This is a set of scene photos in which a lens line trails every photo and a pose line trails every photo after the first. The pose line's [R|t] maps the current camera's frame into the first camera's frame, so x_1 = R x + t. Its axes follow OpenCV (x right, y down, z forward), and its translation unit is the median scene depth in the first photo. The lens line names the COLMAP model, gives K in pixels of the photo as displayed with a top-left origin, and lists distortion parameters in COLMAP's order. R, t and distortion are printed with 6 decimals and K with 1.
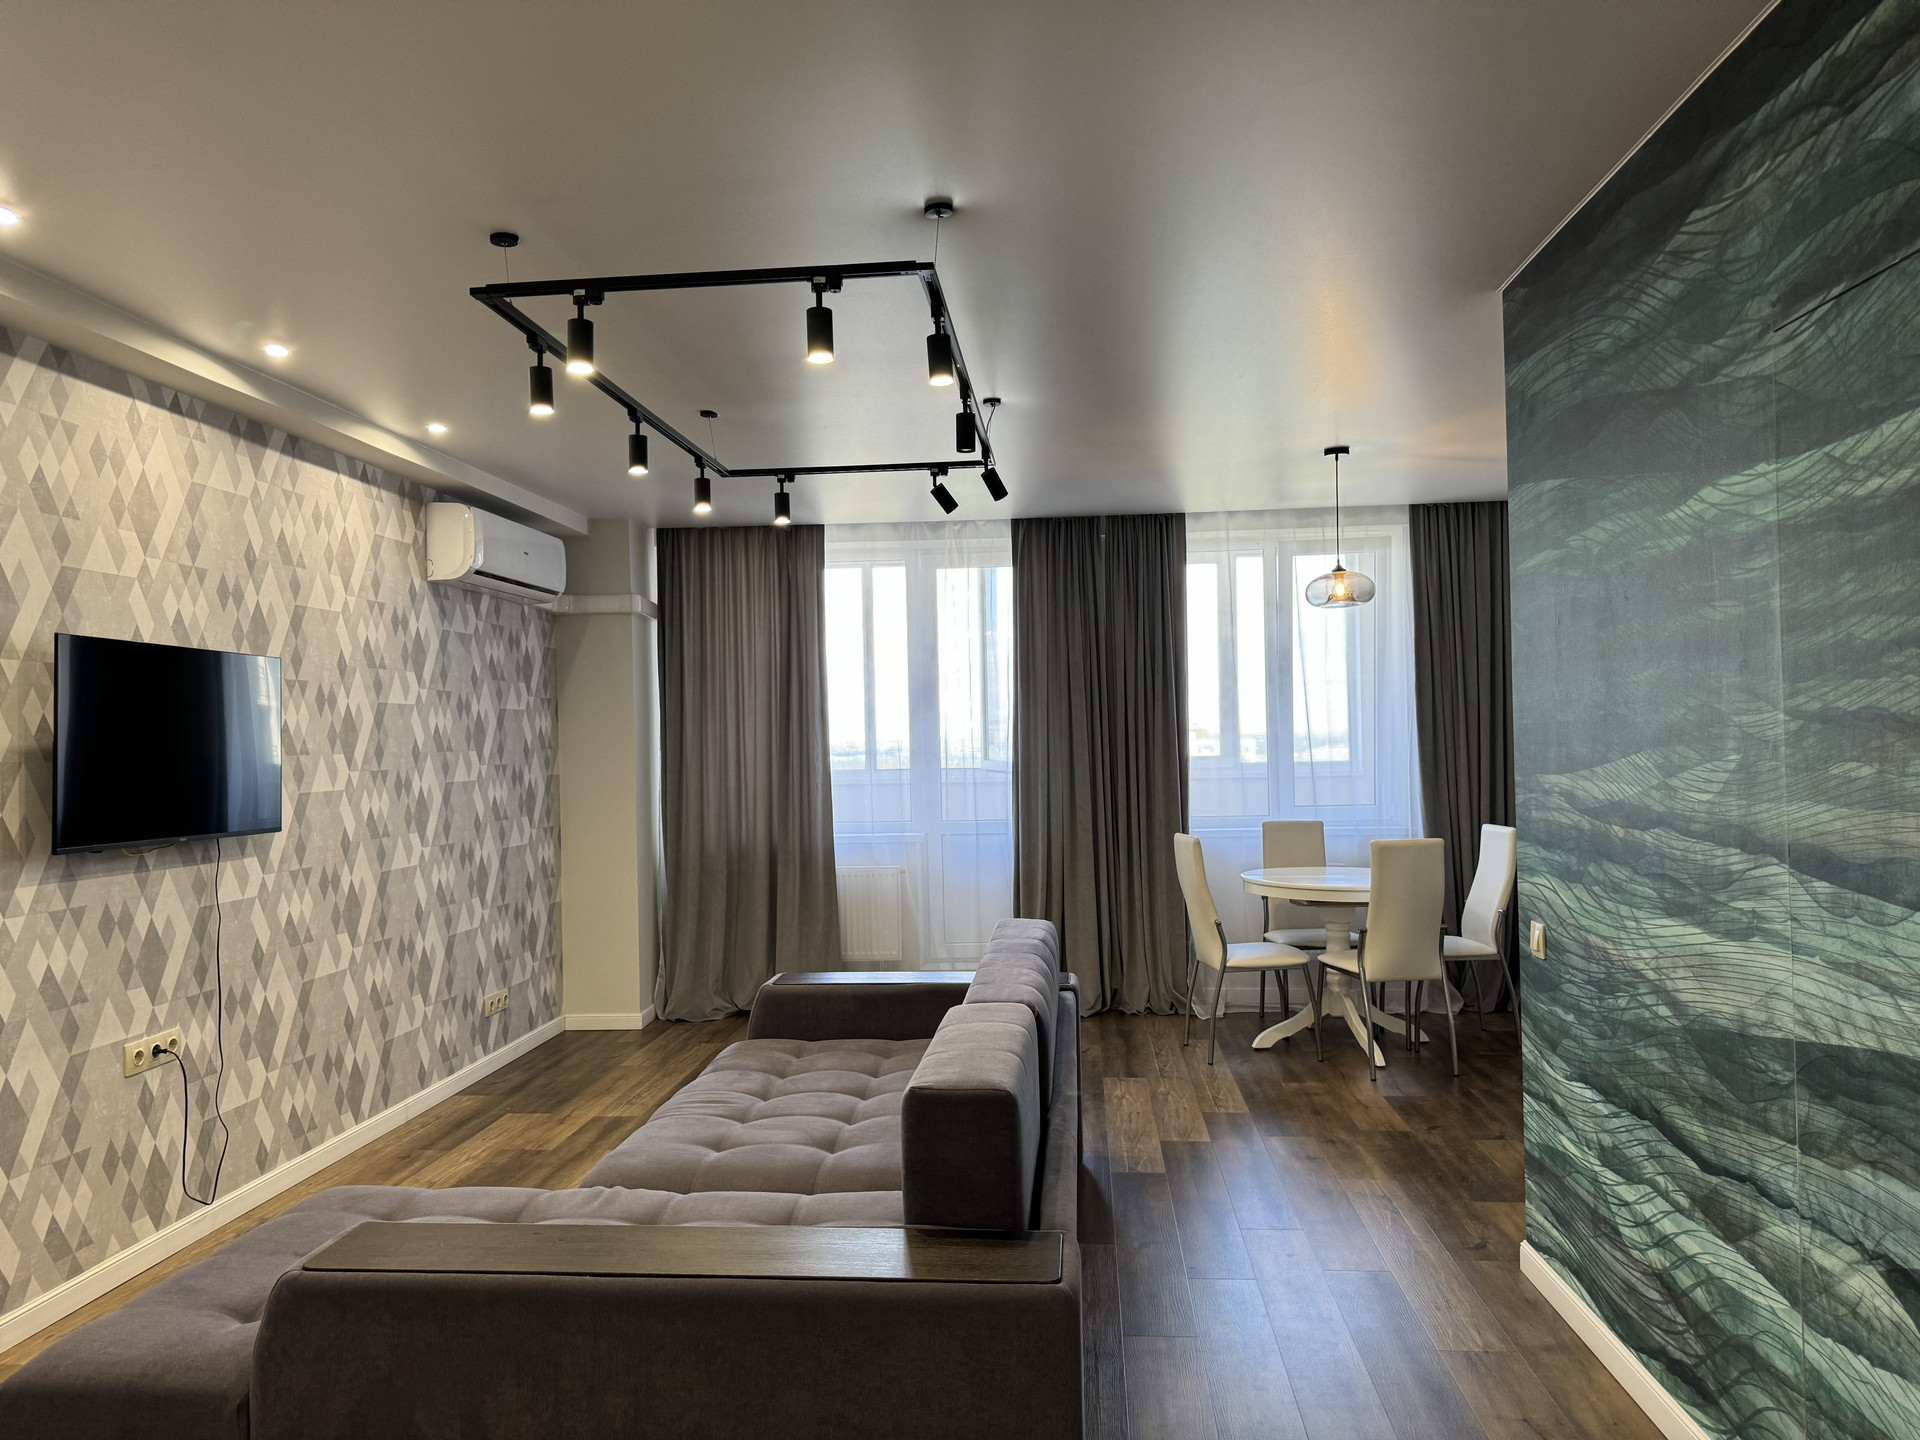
lens RADIAL K [[1354.7, 0, 972.4], [0, 1354.7, 715.9], [0, 0, 1]] dist [0.038569, -0.034151]
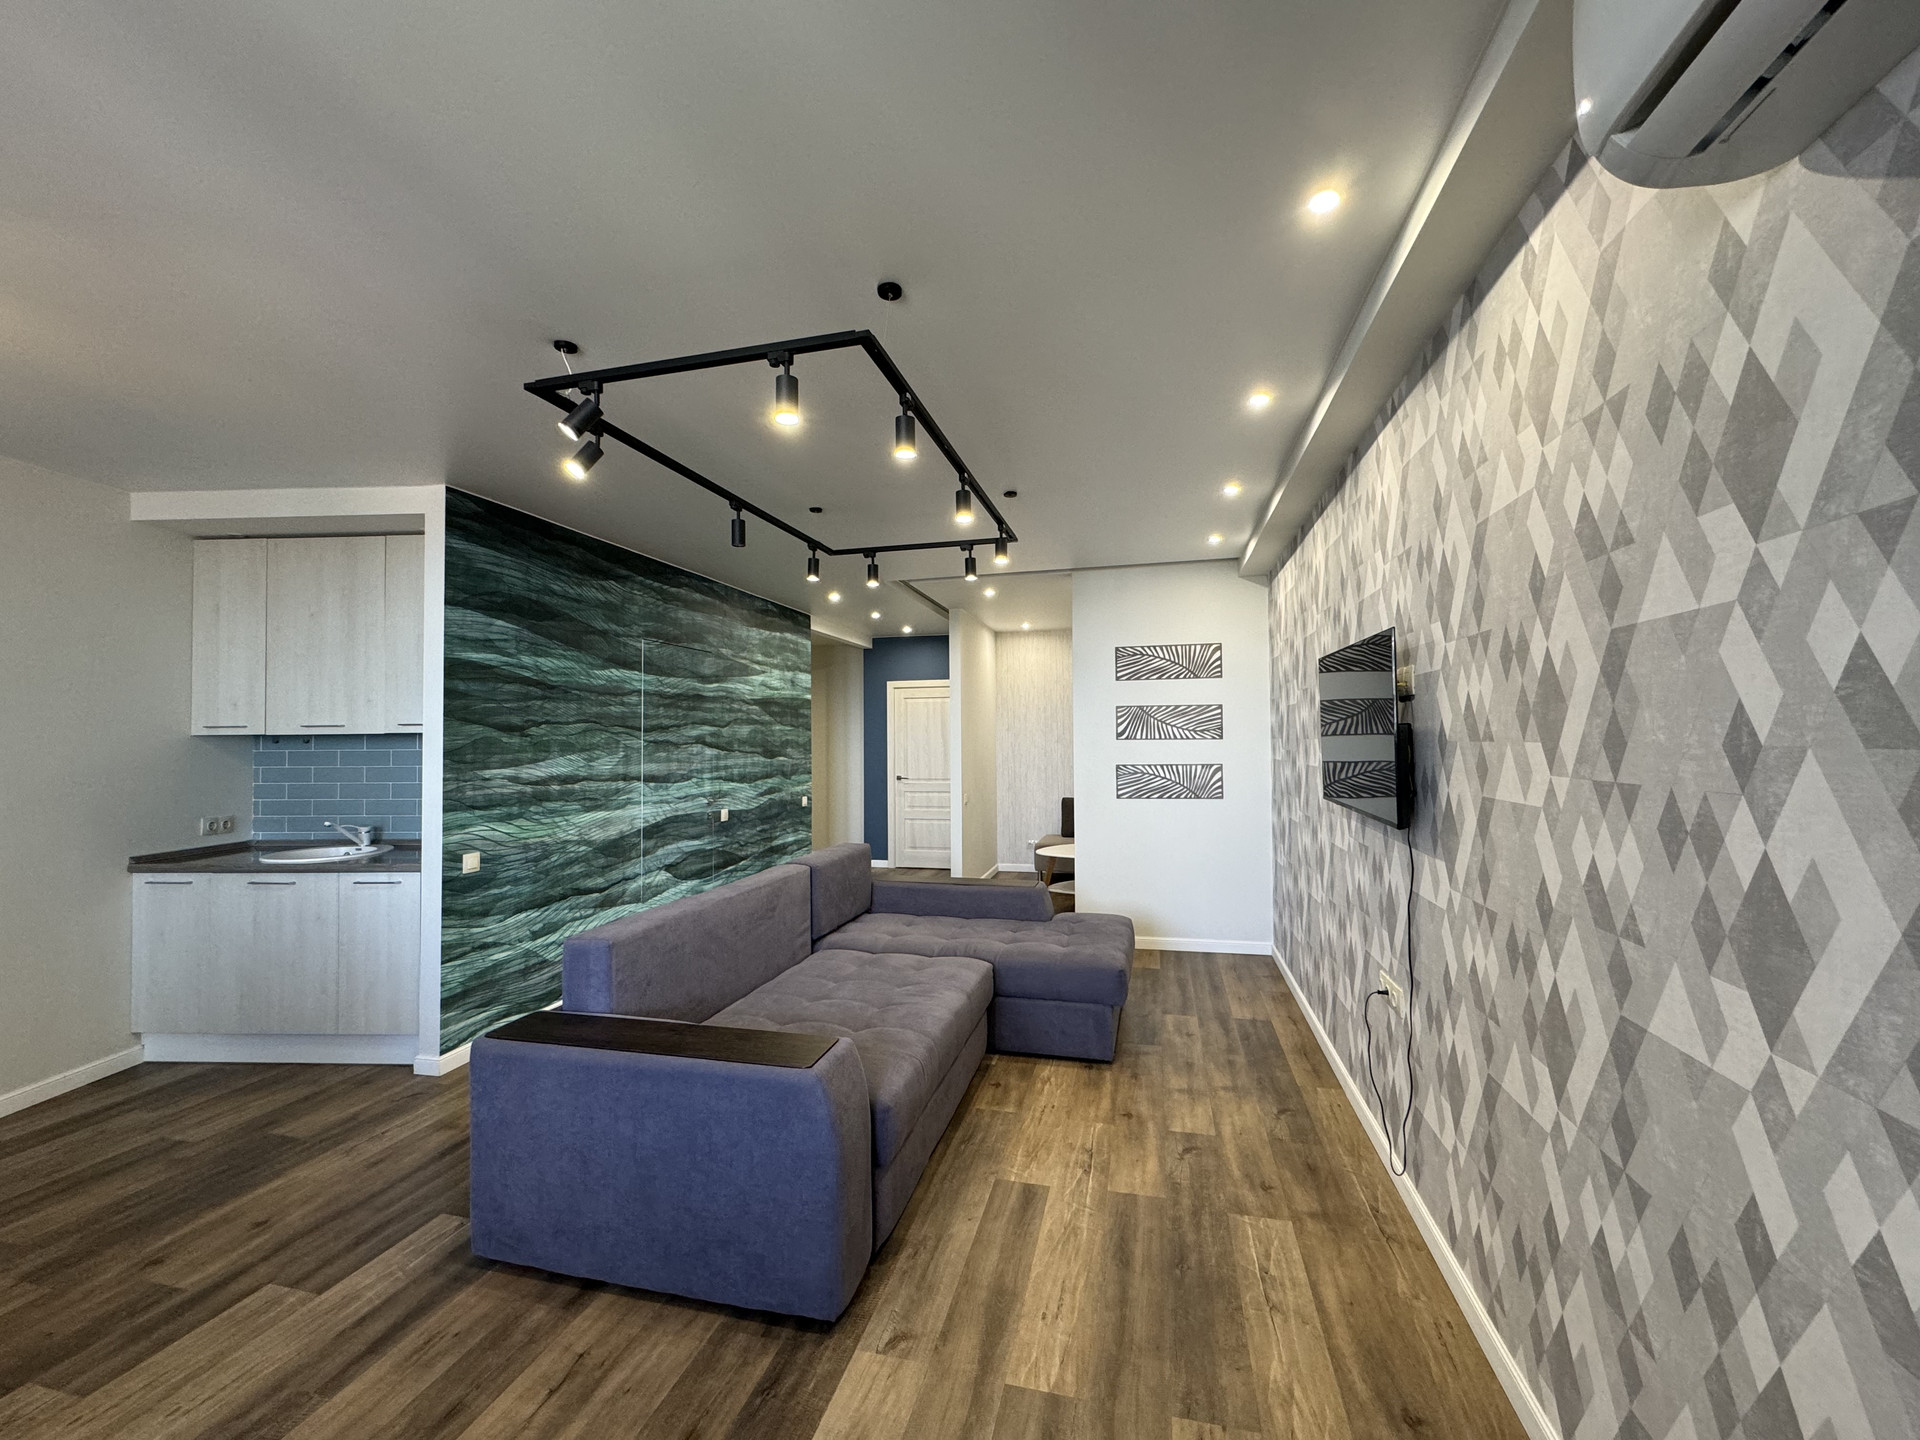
lens RADIAL K [[752.2, 0, 955.3], [0, 752.2, 710.7], [0, 0, 1]] dist [-0.008298, 0.000706]
pose [[-0.983825, 0.037134, 0.175240, -0.274243], [0.027604, 0.998020, -0.056511, 0.025210], [-0.176992, -0.050760, -0.982903, 1.289600]]
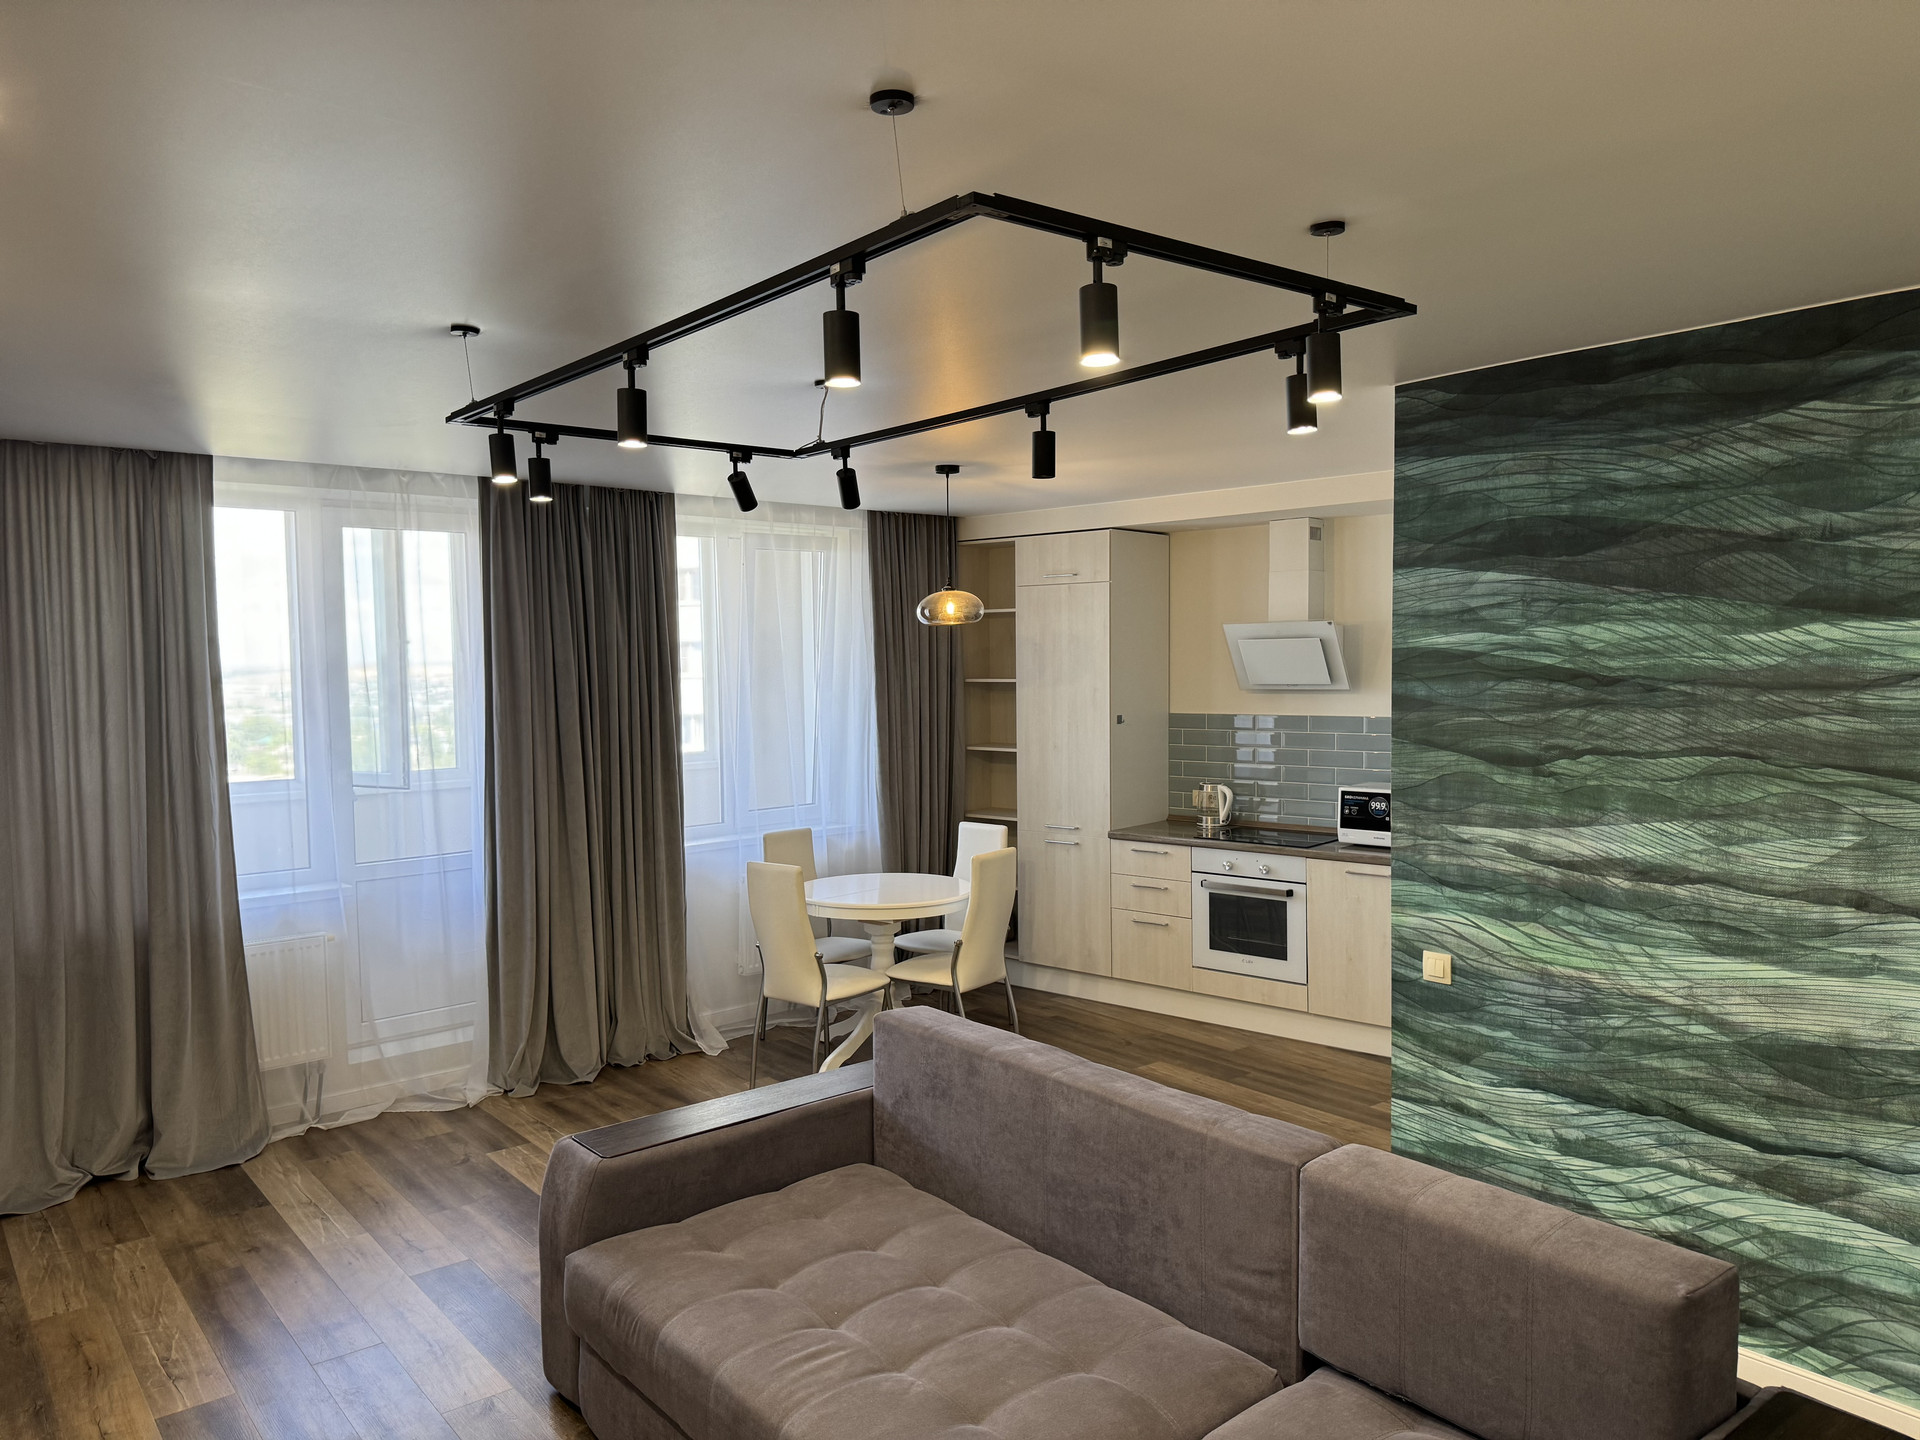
lens RADIAL K [[1354.7, 0, 962.8], [0, 1354.7, 726.2], [0, 0, 1]] dist [0.038569, -0.034151]
pose [[0.713882, -0.022865, 0.699893, -0.461778], [-0.015710, 0.998692, 0.048652, -0.061051], [-0.700090, -0.045727, 0.712589, 0.324185]]
